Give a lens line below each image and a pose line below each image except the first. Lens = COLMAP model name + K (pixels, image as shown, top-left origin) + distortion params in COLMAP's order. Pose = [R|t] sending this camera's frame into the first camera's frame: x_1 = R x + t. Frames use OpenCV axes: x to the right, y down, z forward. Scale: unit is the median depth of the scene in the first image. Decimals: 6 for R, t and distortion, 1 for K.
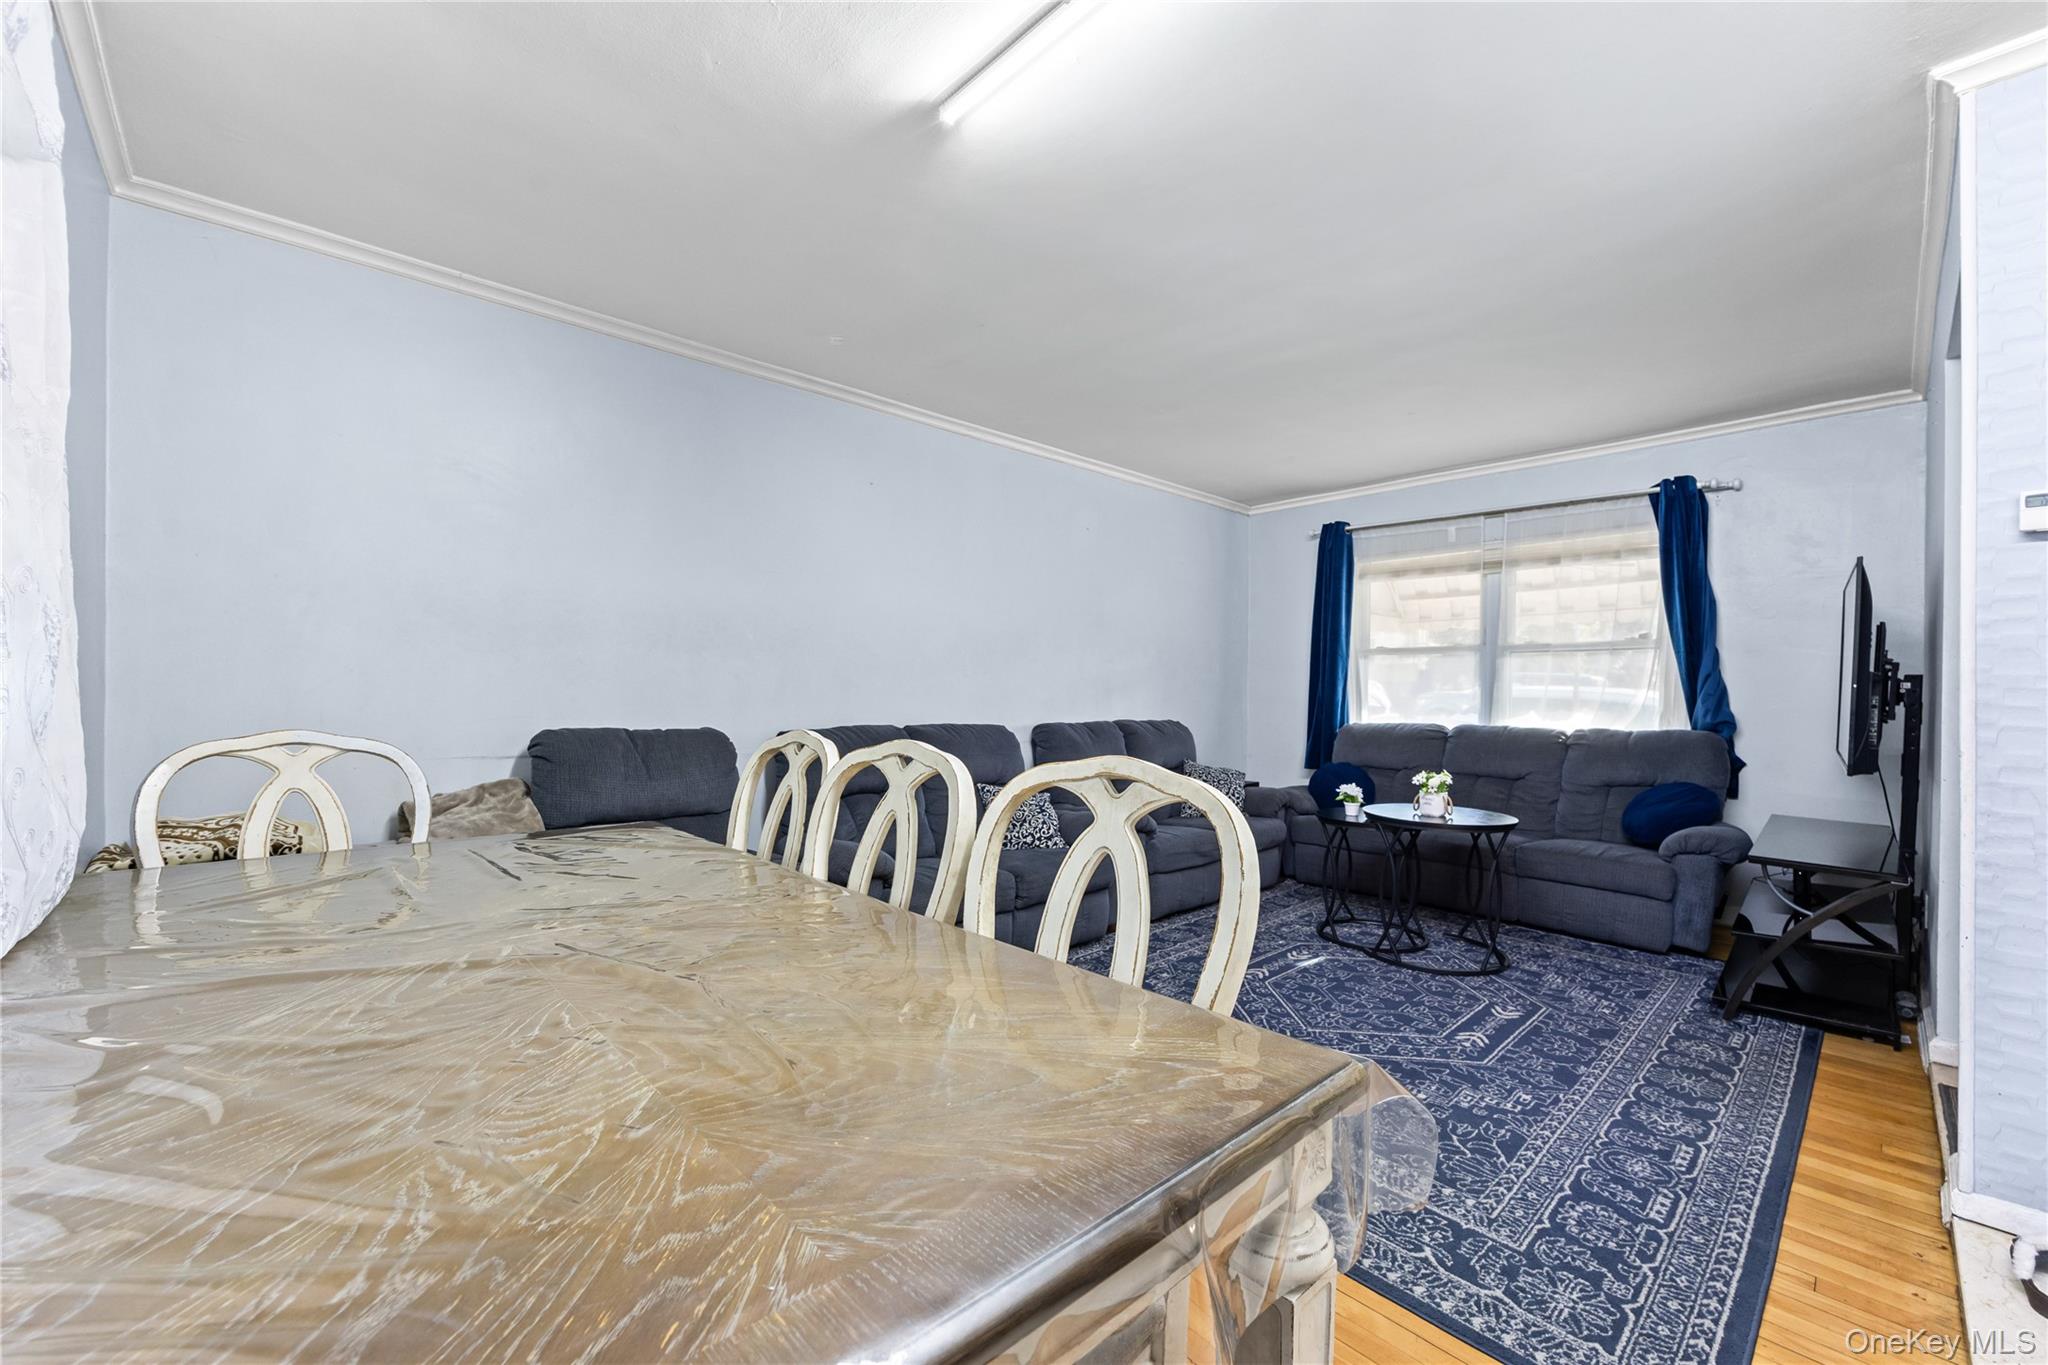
lens RADIAL K [[817.9, 0, 1009.4], [0, 817.9, 705.8], [0, 0, 1]] dist [-0.000075, -0.000126]
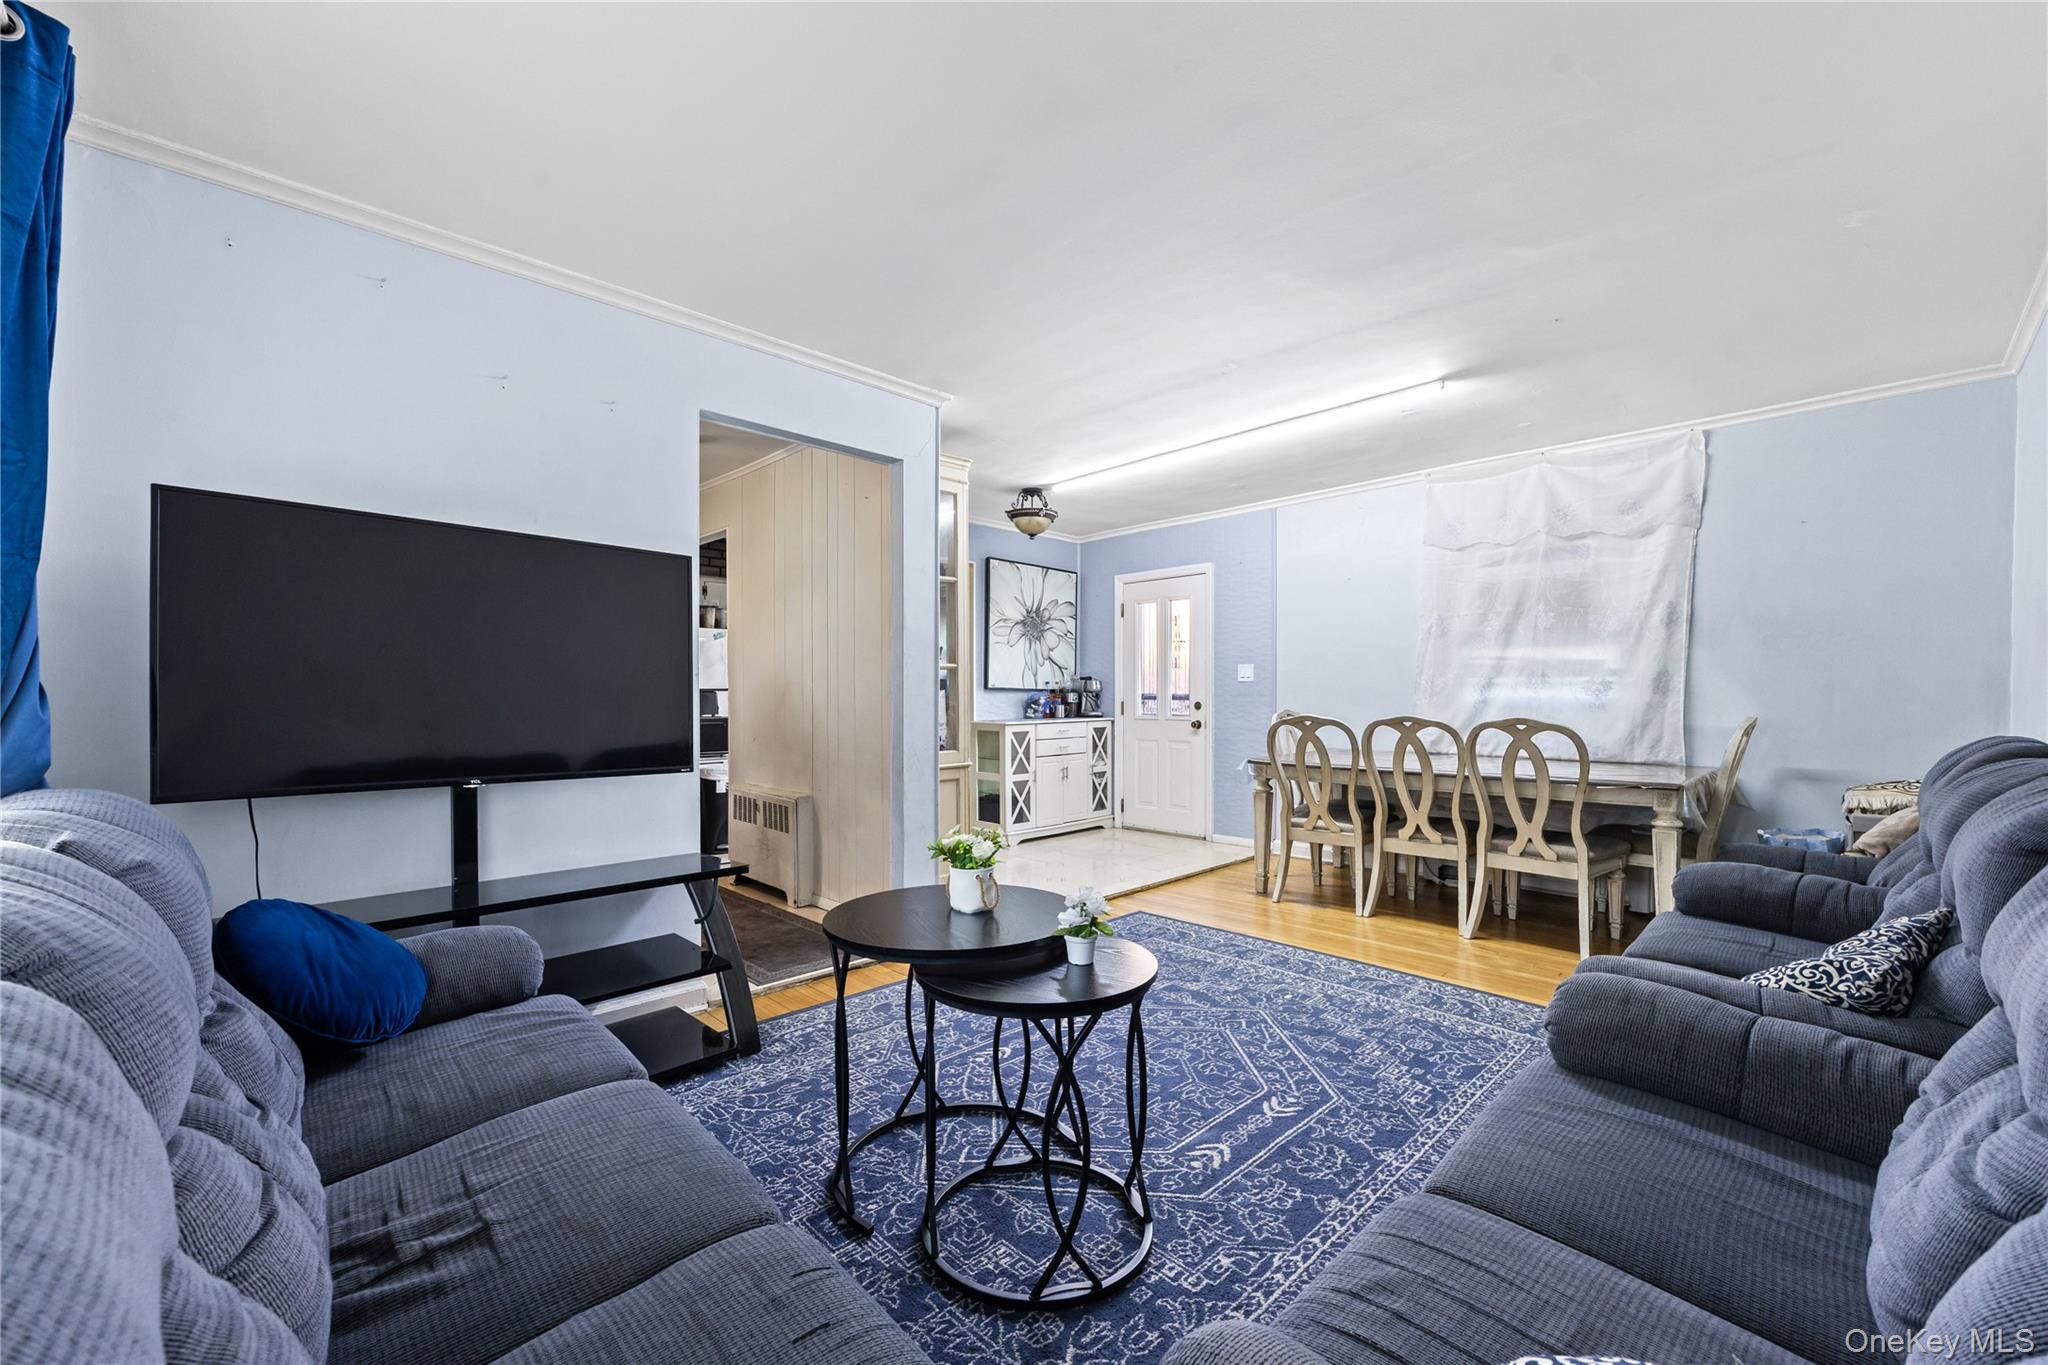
lens RADIAL K [[817.9, 0, 1009.4], [0, 817.9, 705.8], [0, 0, 1]] dist [-0.000075, -0.000126]
pose [[-0.999947, -0.007464, -0.007112, 0.845602], [-0.007652, 0.999610, 0.026871, -0.034727], [0.006909, 0.026924, -0.999614, 2.637414]]
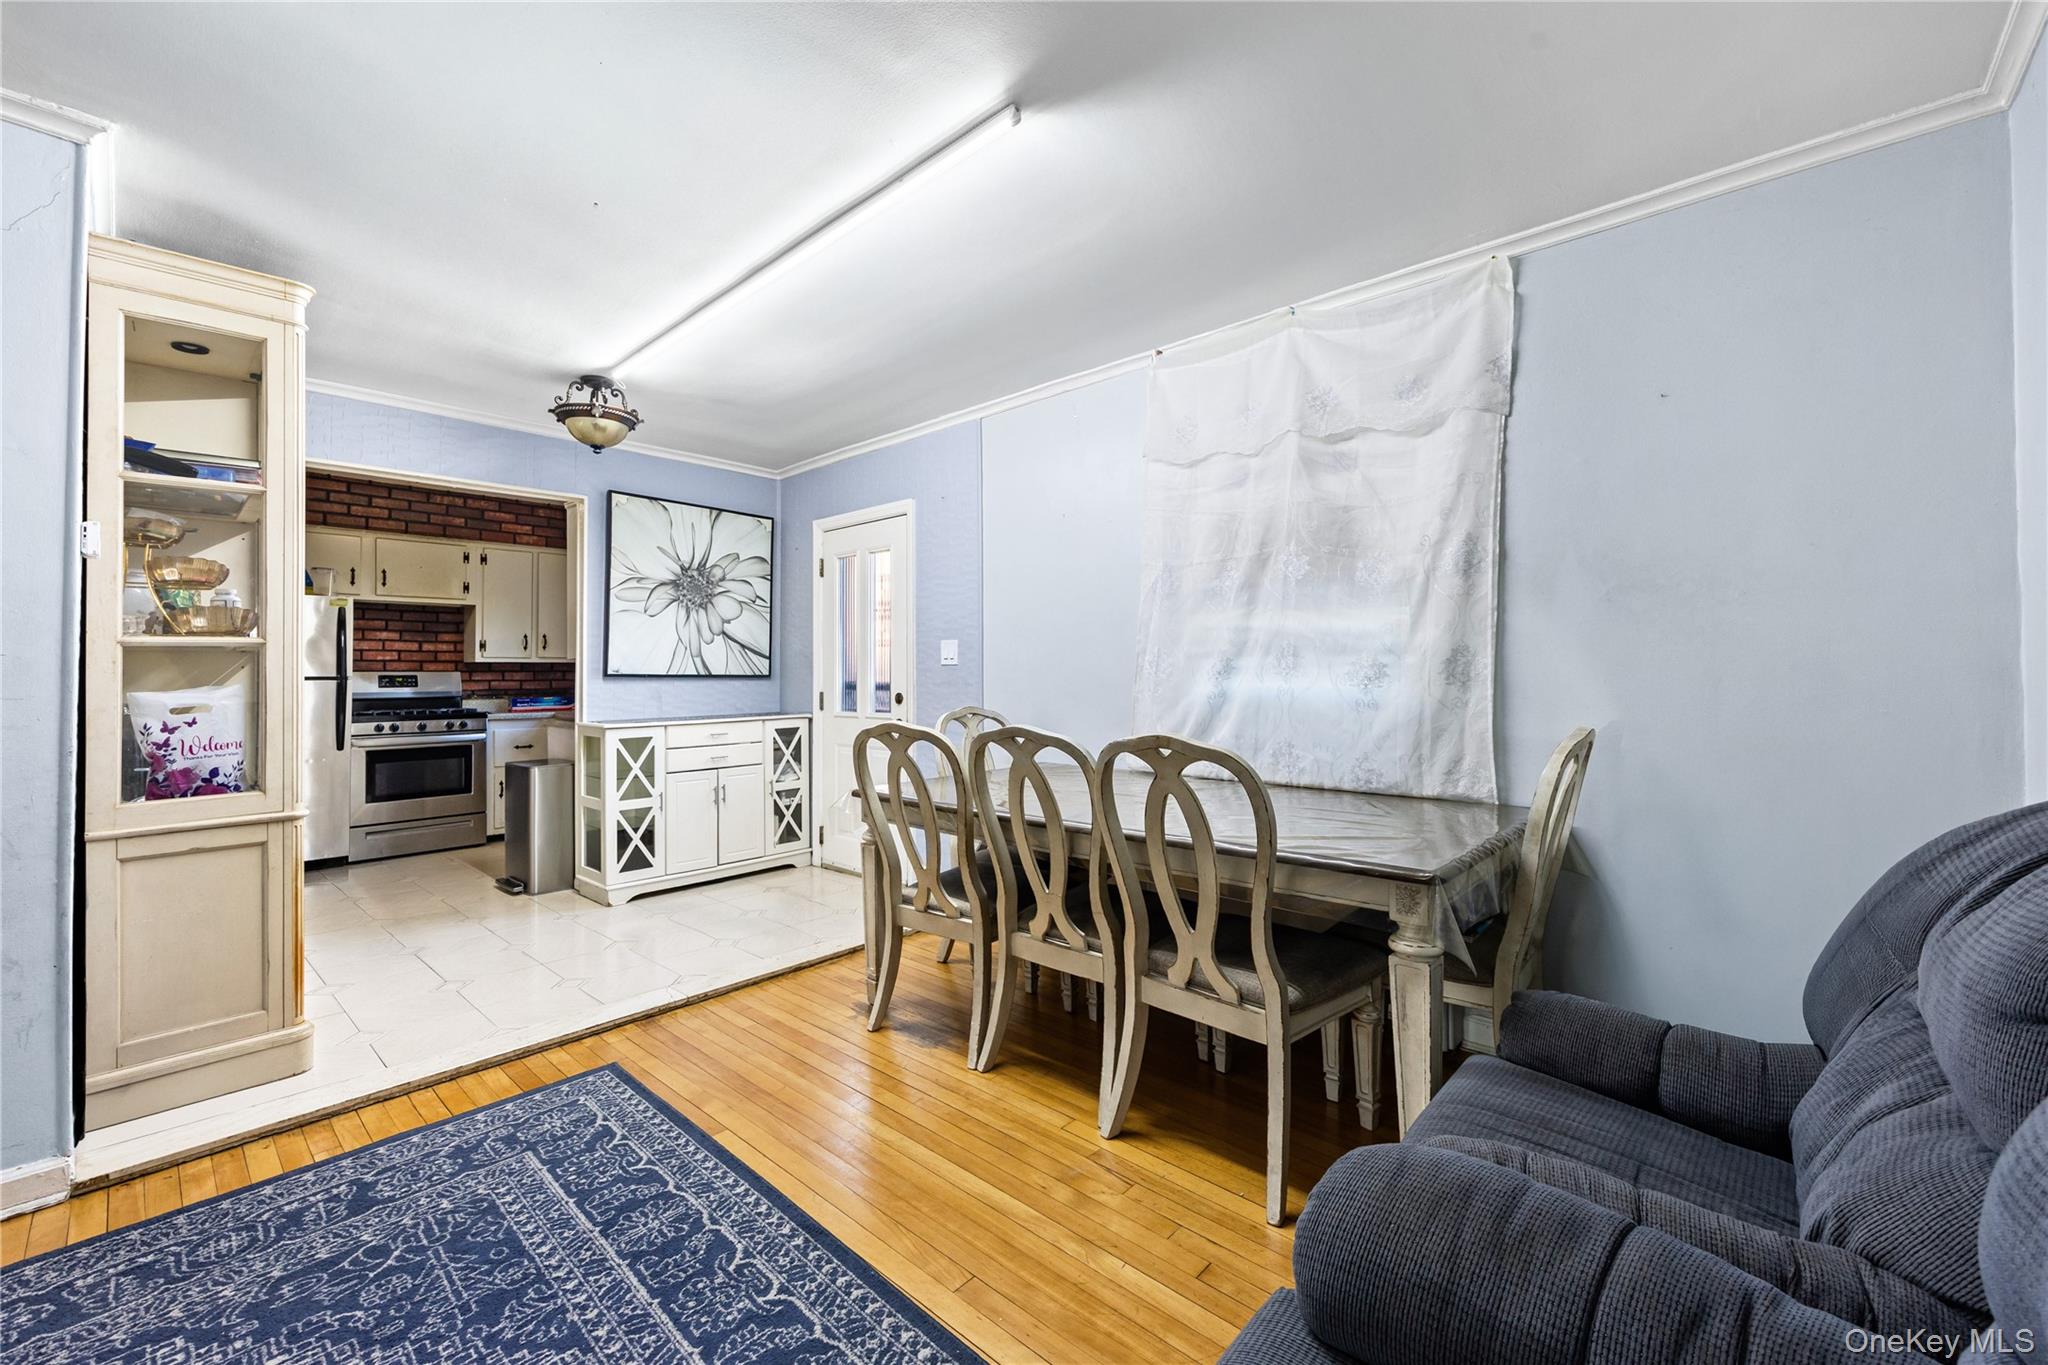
lens RADIAL K [[837.3, 0, 1009.5], [0, 837.3, 659.6], [0, 0, 1]] dist [-0.000305, 0.000124]
pose [[-0.997094, -0.004700, -0.076034, 0.009611], [-0.004220, 0.999970, -0.006480, -0.048813], [0.076062, -0.006141, -0.997084, 1.851337]]
